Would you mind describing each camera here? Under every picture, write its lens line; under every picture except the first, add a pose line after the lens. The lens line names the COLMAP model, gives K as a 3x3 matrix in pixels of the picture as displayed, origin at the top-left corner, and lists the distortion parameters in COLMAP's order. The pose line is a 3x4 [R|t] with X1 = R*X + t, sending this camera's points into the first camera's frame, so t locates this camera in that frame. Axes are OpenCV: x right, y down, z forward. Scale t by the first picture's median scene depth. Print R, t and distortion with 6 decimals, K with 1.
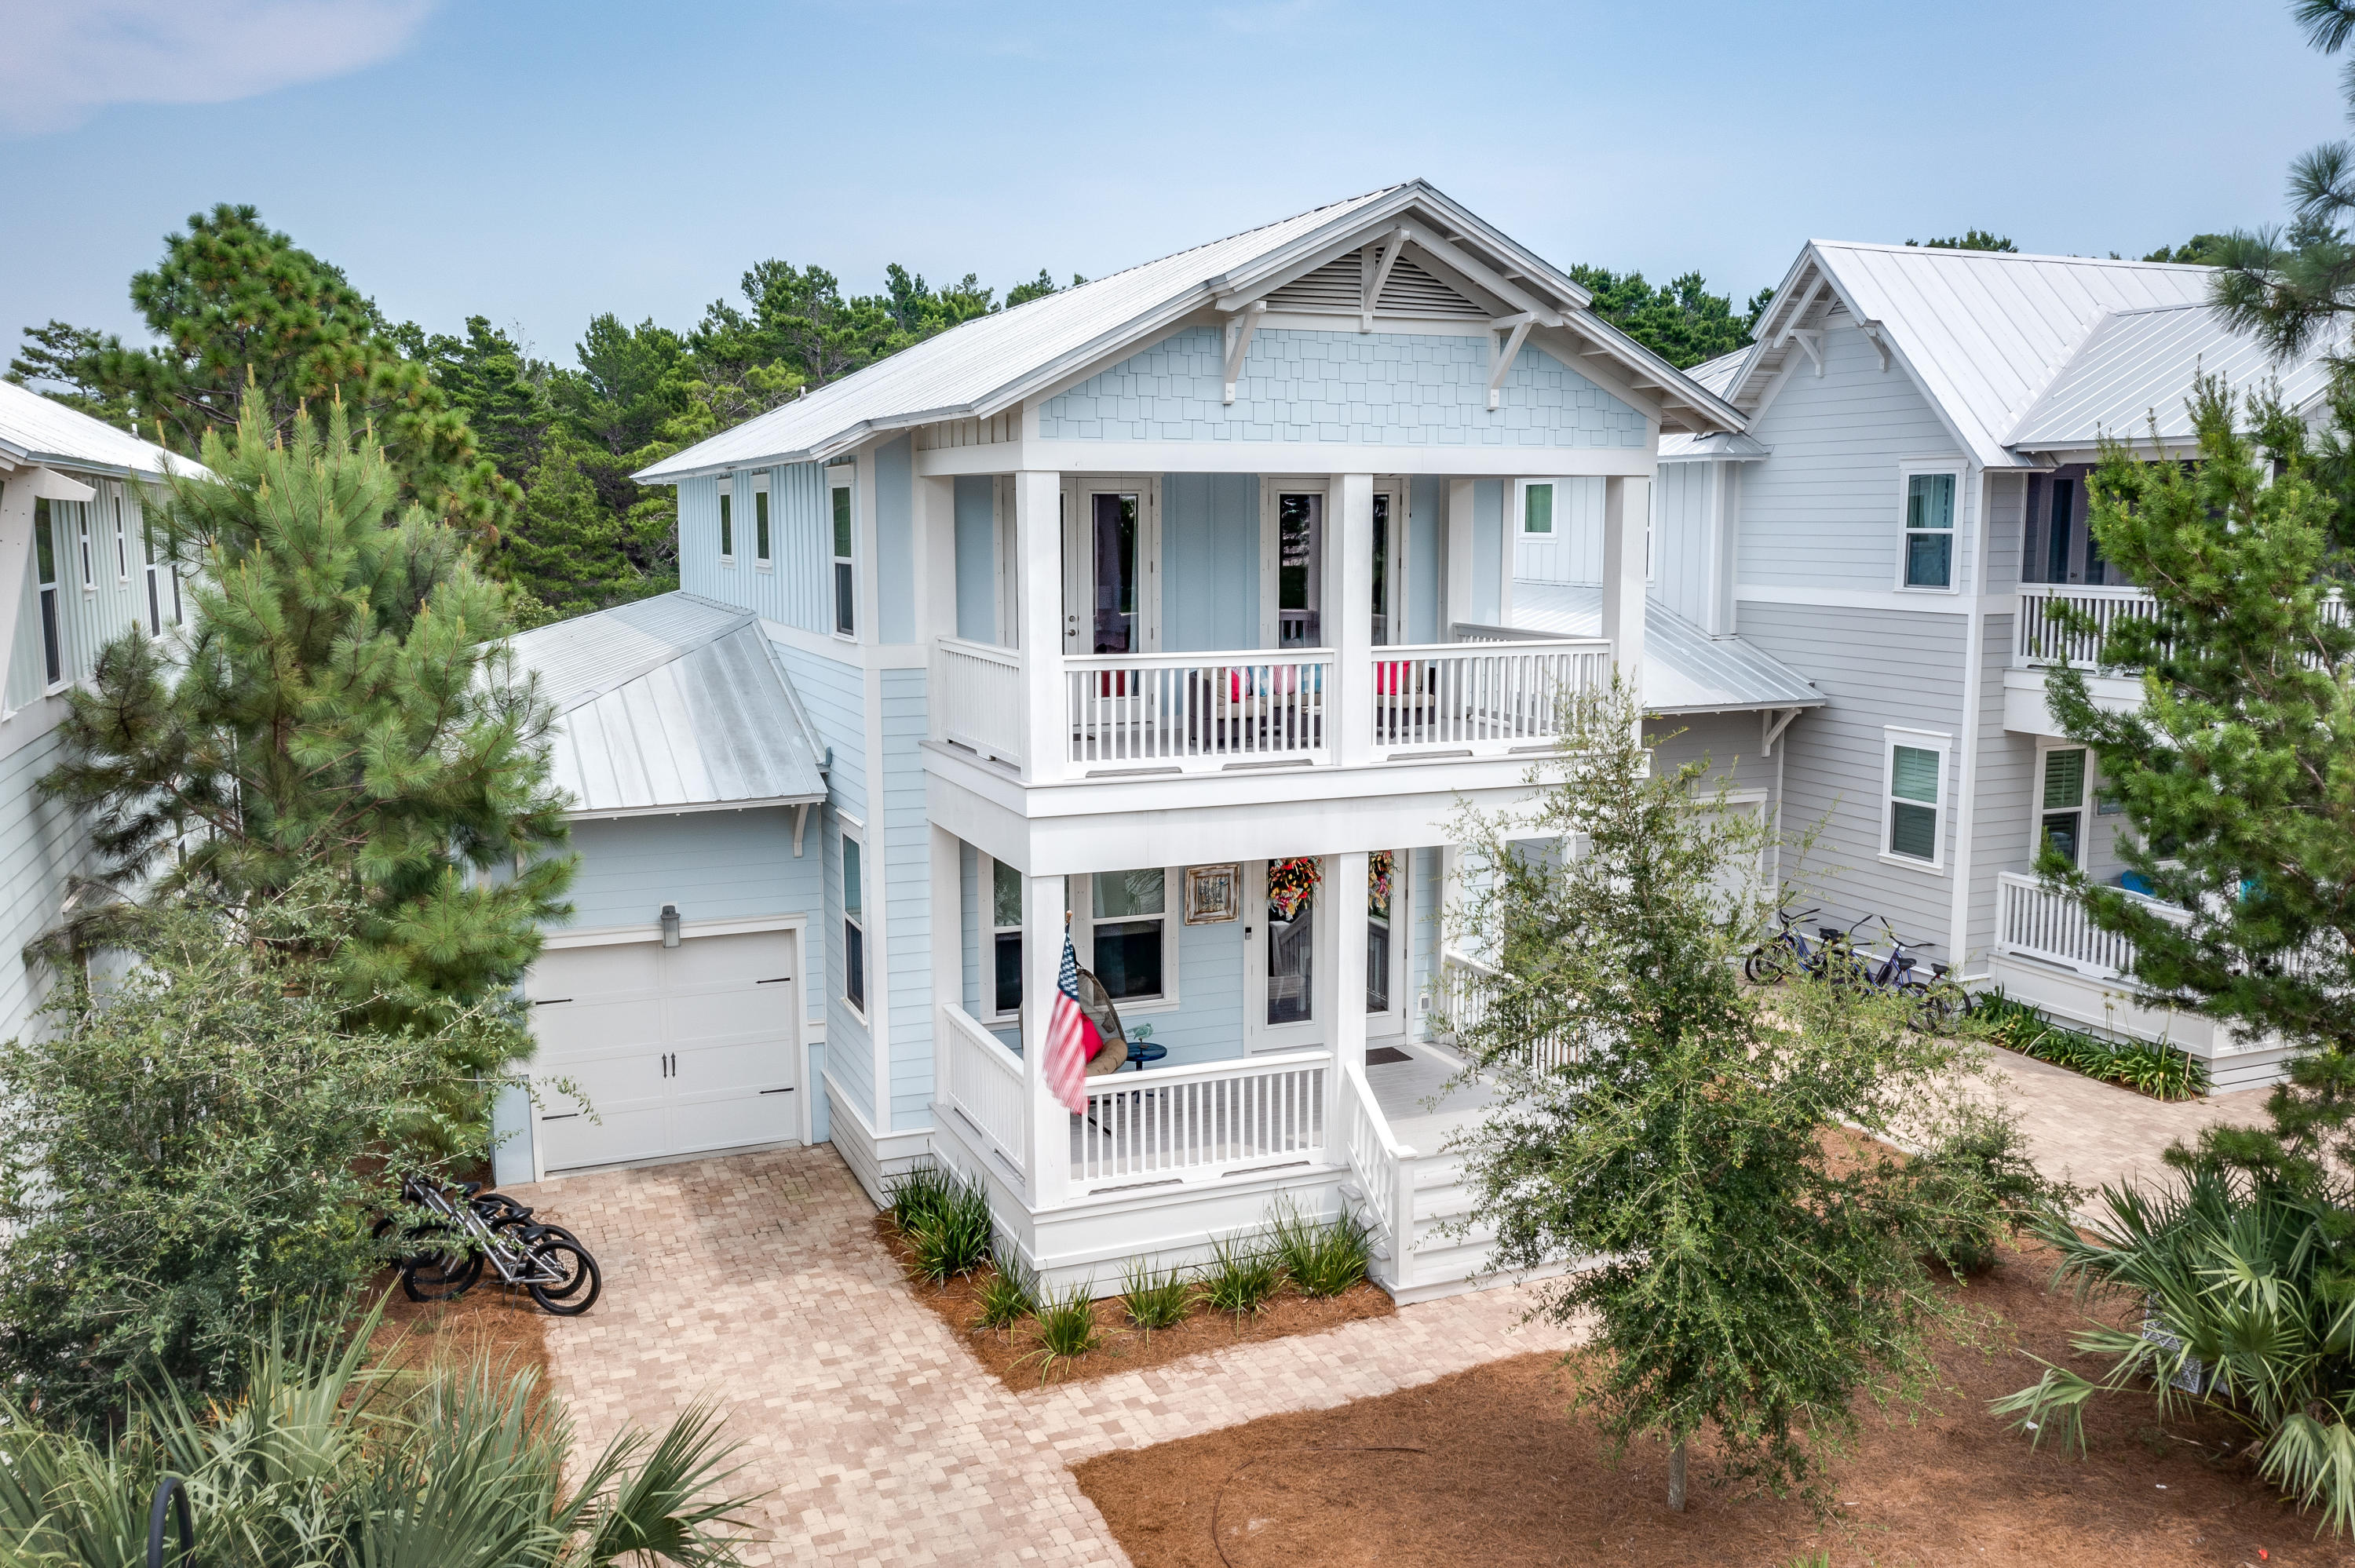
lens RADIAL K [[1935.7, 0, 1160.1], [0, 1935.7, 764.7], [0, 0, 1]] dist [-0.021891, 0.022170]
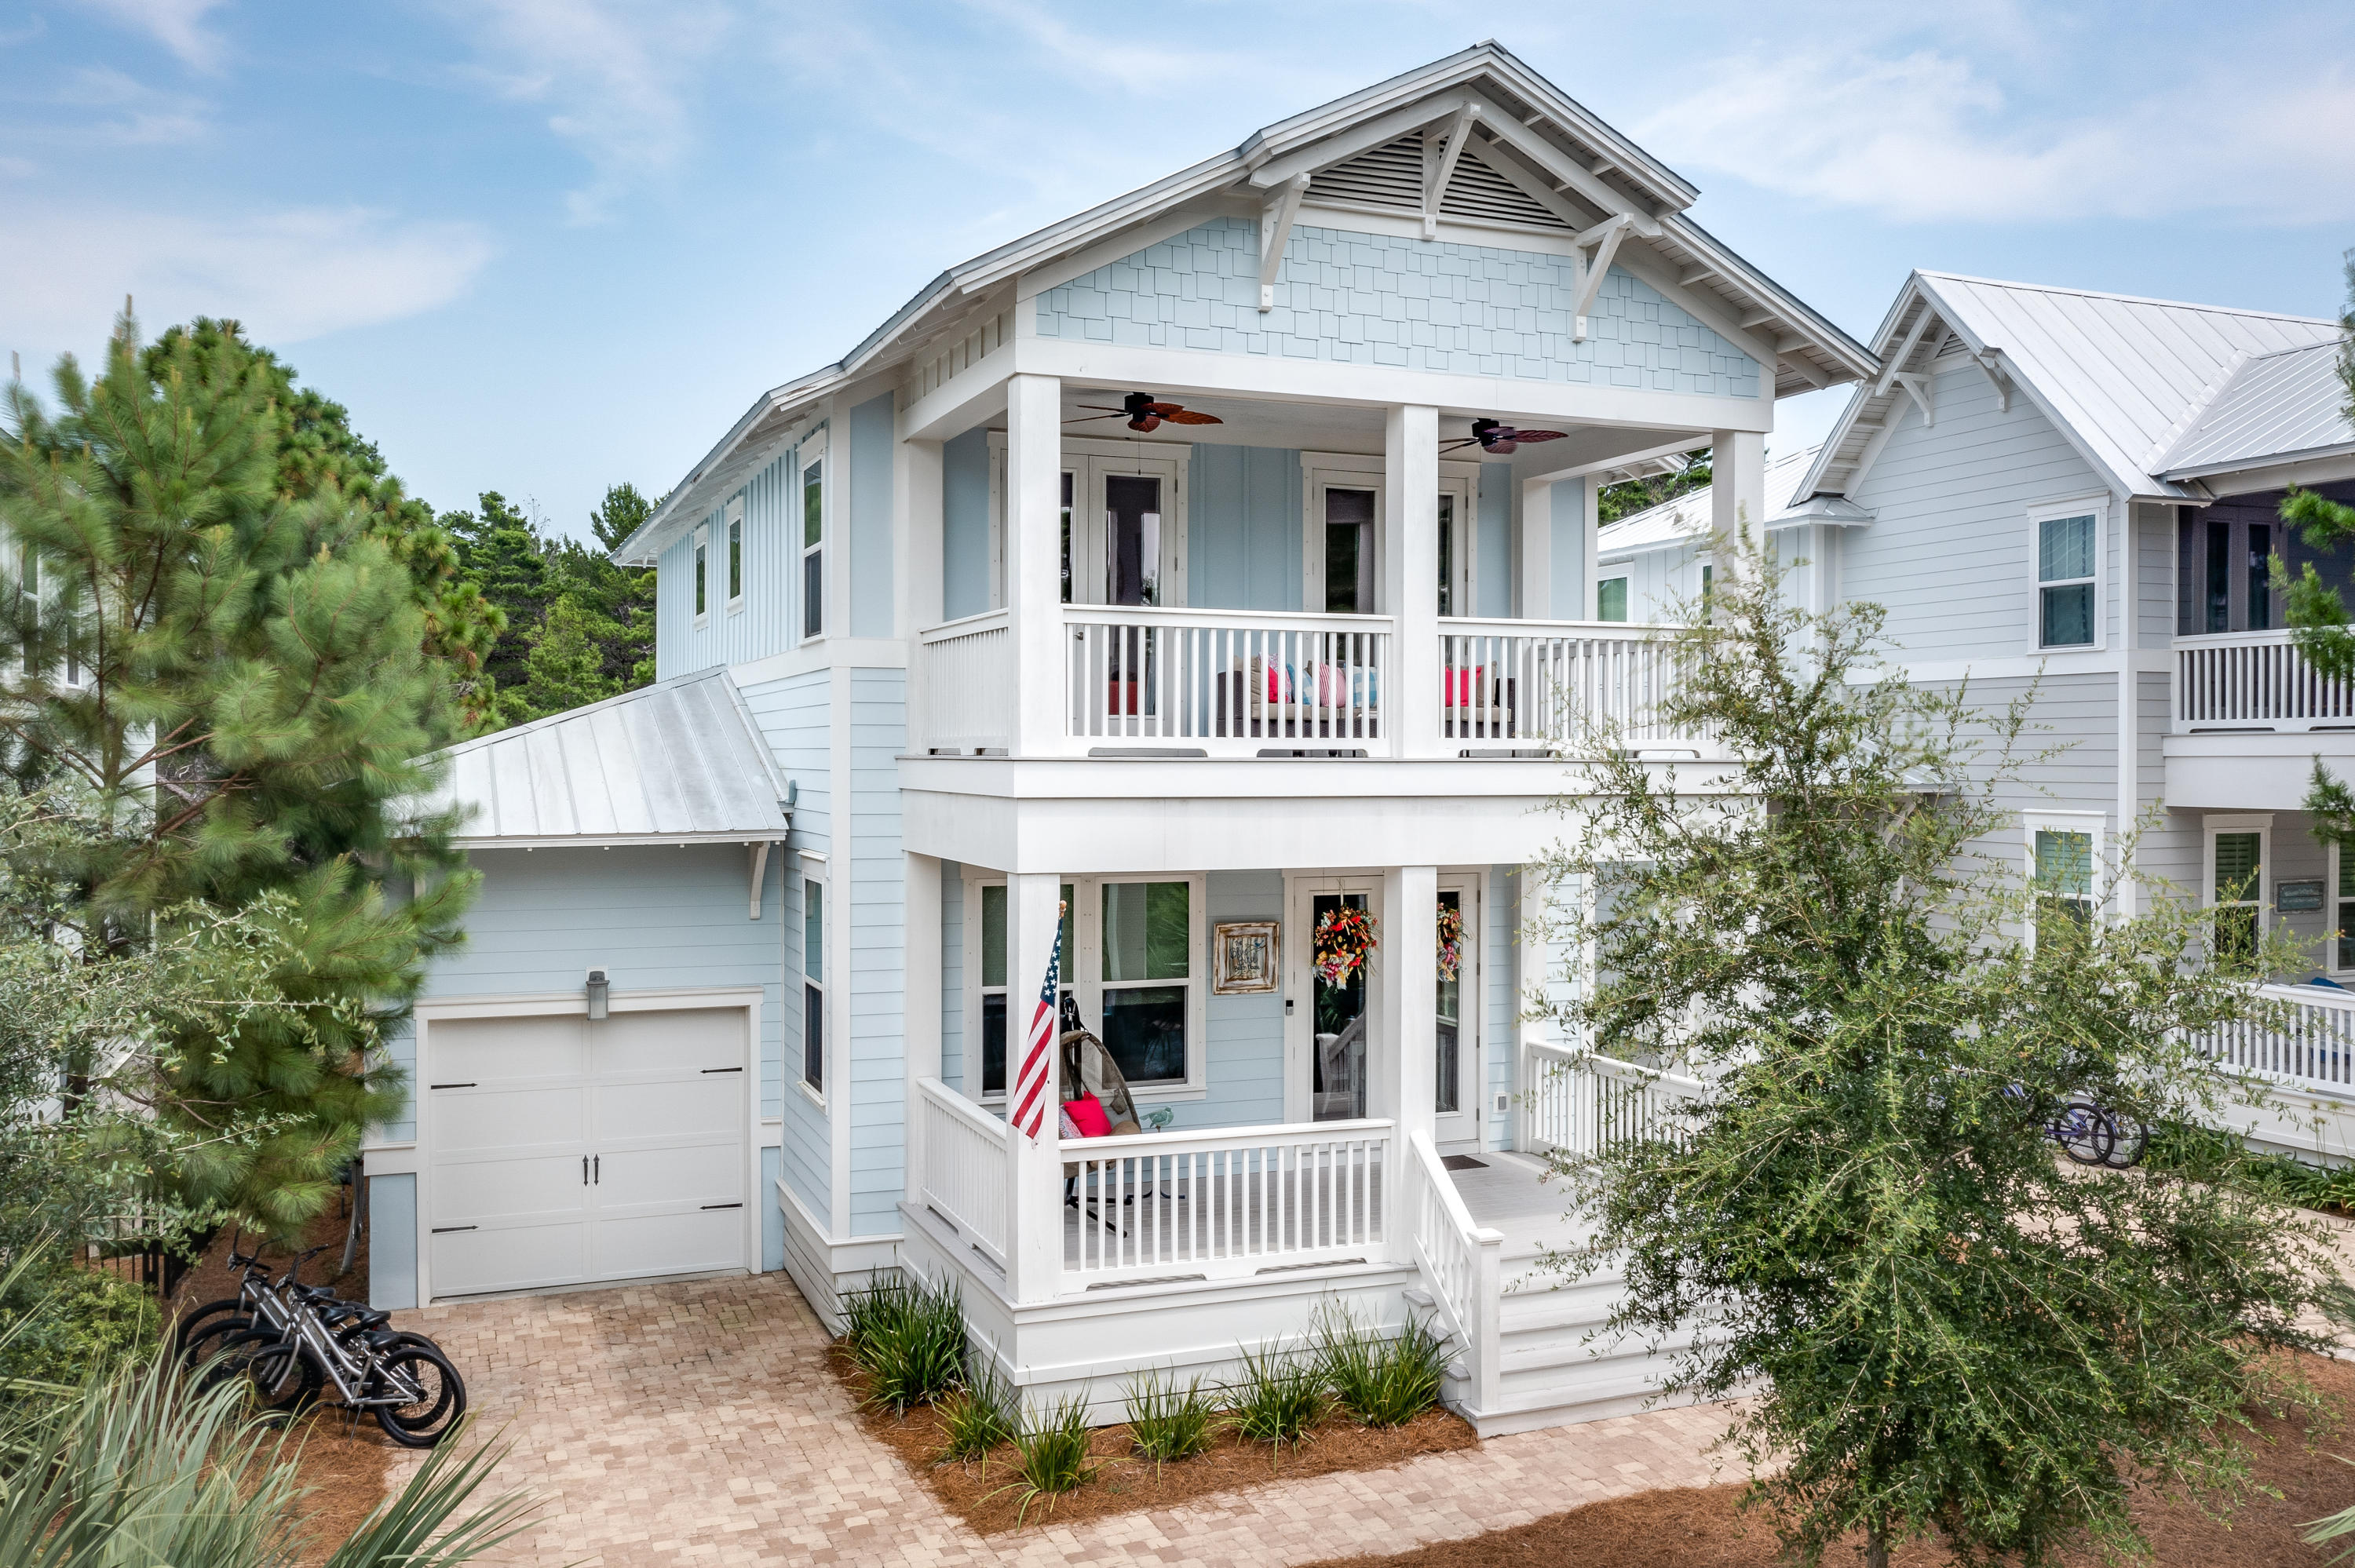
lens RADIAL K [[1935.7, 0, 1196.3], [0, 1935.7, 795.4], [0, 0, 1]] dist [-0.021891, 0.022170]
pose [[0.999973, 0.005475, -0.004962, 0.010121], [-0.006082, 0.991237, -0.131957, 0.120079], [0.004196, 0.131984, 0.991243, 0.183252]]
